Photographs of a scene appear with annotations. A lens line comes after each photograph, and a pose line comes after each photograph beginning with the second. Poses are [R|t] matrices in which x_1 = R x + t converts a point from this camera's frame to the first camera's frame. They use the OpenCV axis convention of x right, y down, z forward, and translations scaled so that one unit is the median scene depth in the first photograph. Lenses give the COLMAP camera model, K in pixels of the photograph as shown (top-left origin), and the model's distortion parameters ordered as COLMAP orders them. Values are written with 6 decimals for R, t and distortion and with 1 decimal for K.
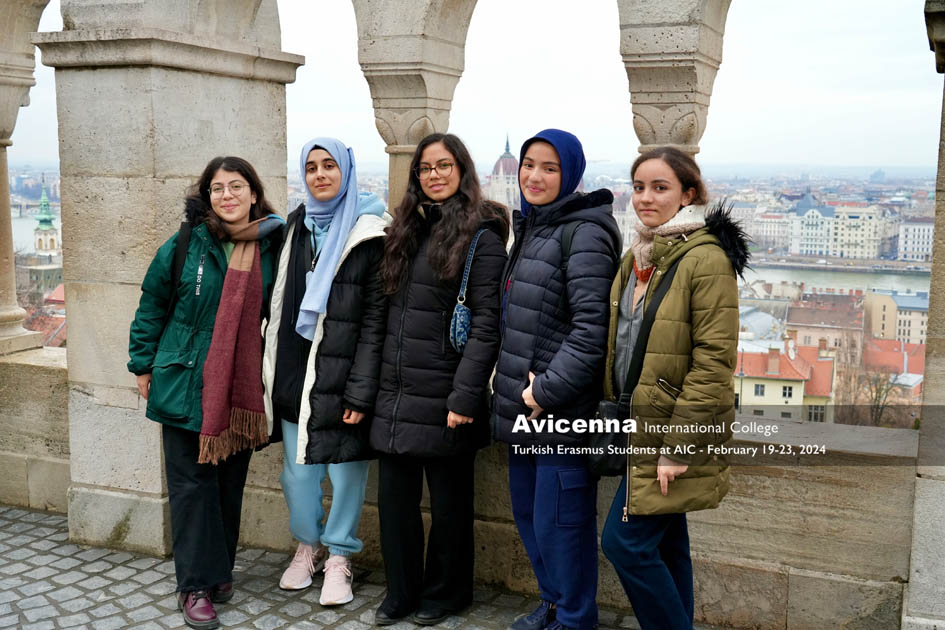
lens RADIAL K [[1103.2, 0, 472.5], [0, 1103.2, 315.0], [0, 0, 1]] dist [0.020956, 0.005706]
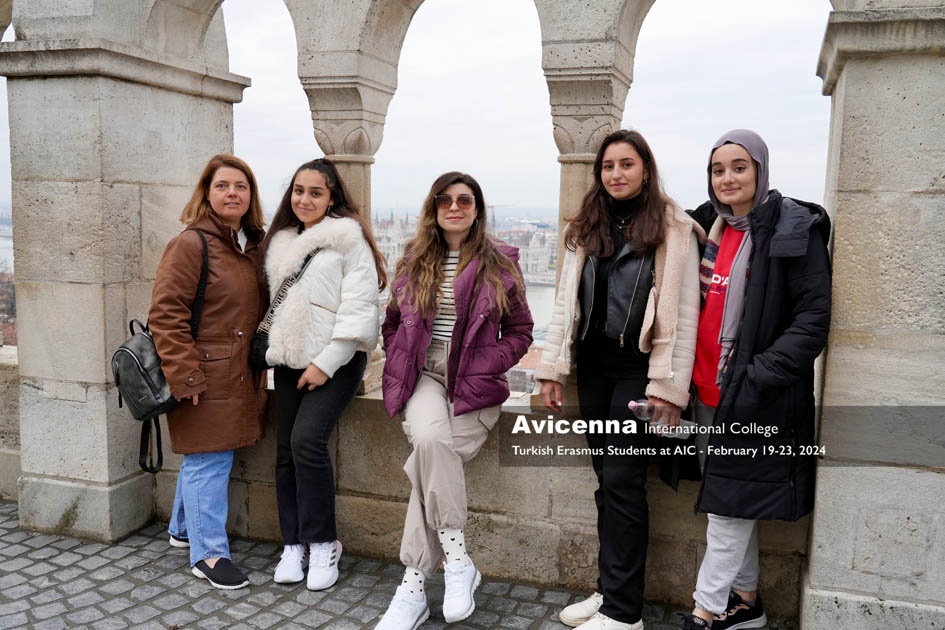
lens RADIAL K [[876.1, 0, 472.5], [0, 876.1, 315.0], [0, 0, 1]] dist [0.010083, 0.006402]
pose [[0.997019, 0.002264, 0.077126, 0.000291], [-0.000652, 0.999781, -0.020920, 0.019781], [-0.077156, 0.020807, 0.996802, 0.137666]]
